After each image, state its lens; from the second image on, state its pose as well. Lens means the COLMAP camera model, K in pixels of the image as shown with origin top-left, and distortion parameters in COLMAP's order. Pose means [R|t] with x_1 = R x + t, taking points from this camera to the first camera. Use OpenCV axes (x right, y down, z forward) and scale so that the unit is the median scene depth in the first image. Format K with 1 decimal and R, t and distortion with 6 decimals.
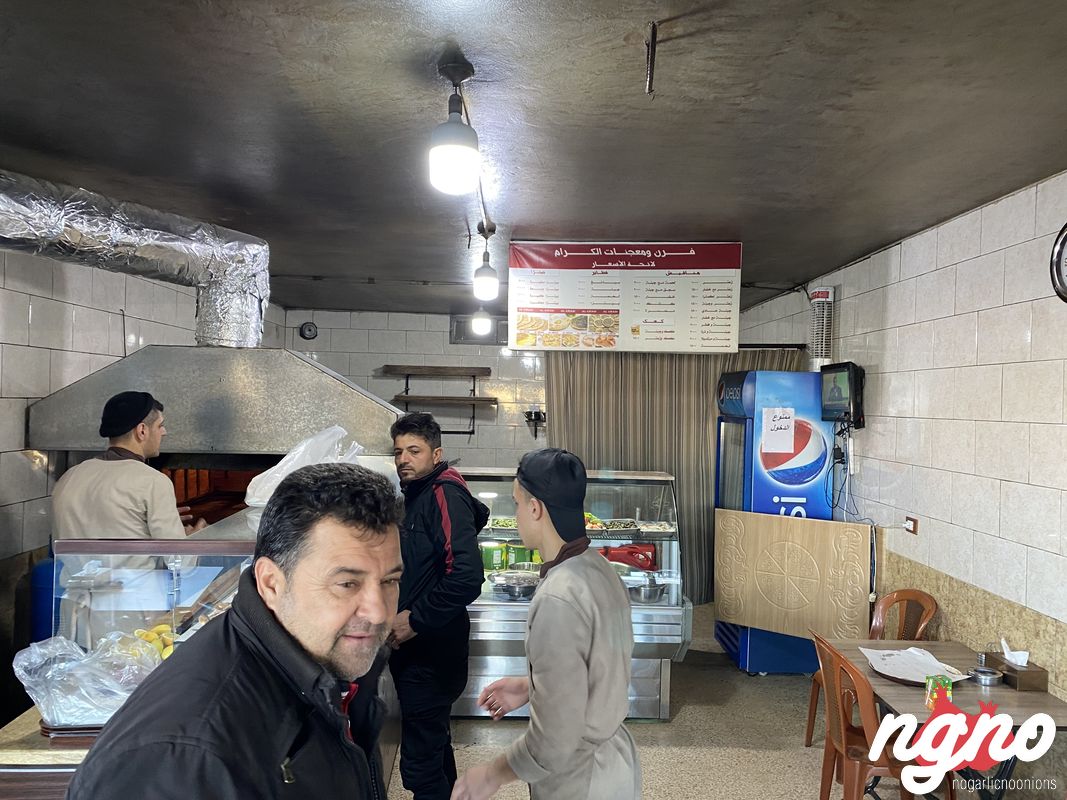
lens RADIAL K [[816.4, 0, 533.9], [0, 816.4, 389.7], [0, 0, 1]] dist [0.032952, -0.053373]
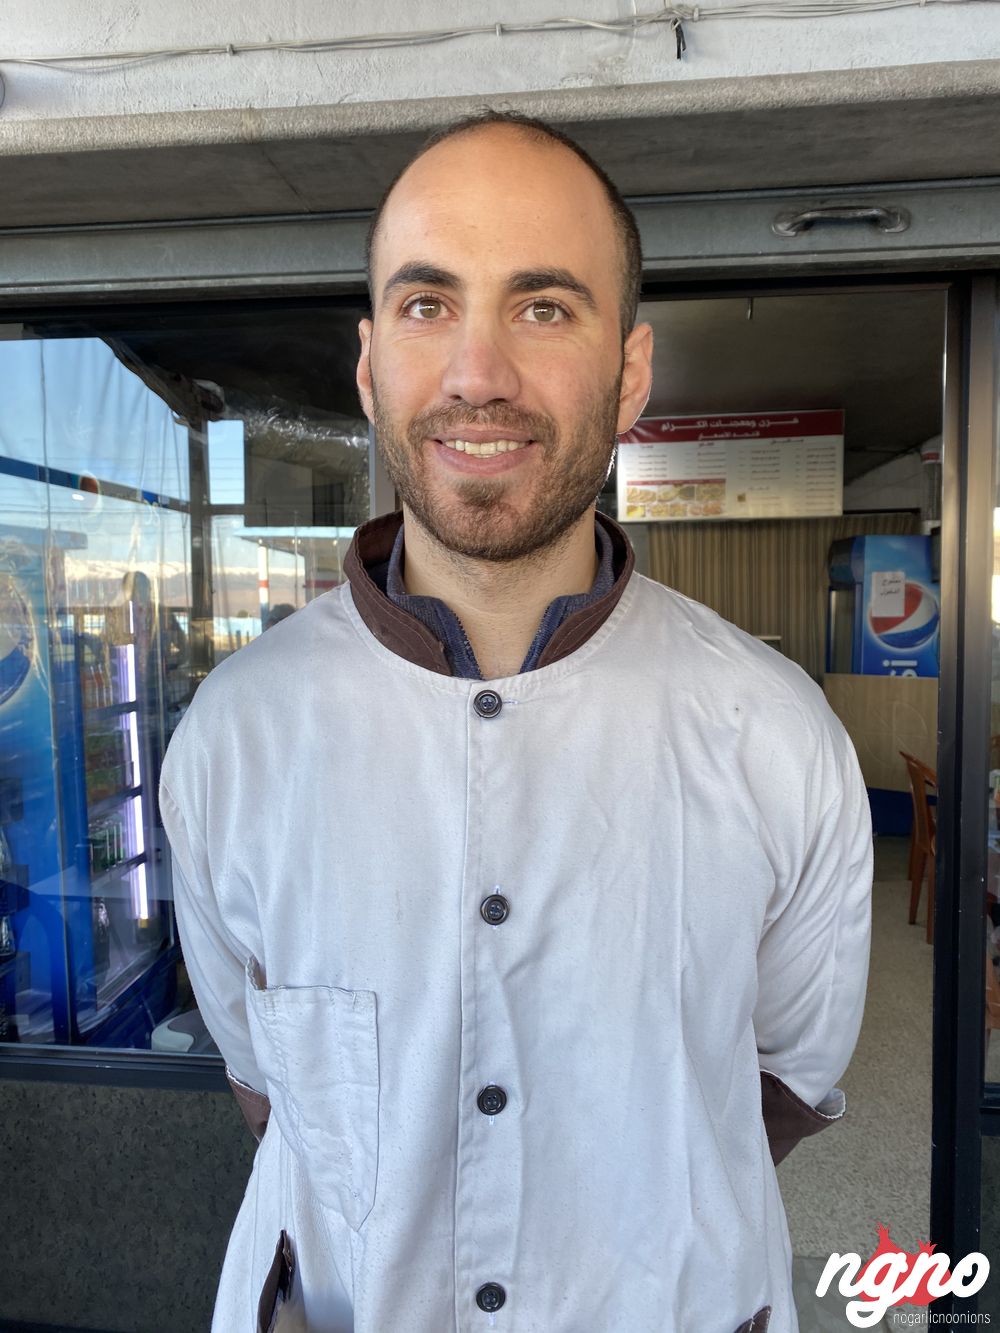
lens RADIAL K [[1019.9, 0, 500.0], [0, 1019.9, 666.5], [0, 0, 1]] dist [0.032952, -0.053373]
pose [[0.993592, -0.021864, -0.110889, -0.042448], [0.029909, 0.996998, 0.071419, 0.039488], [0.108994, -0.074278, 0.991263, -0.350181]]
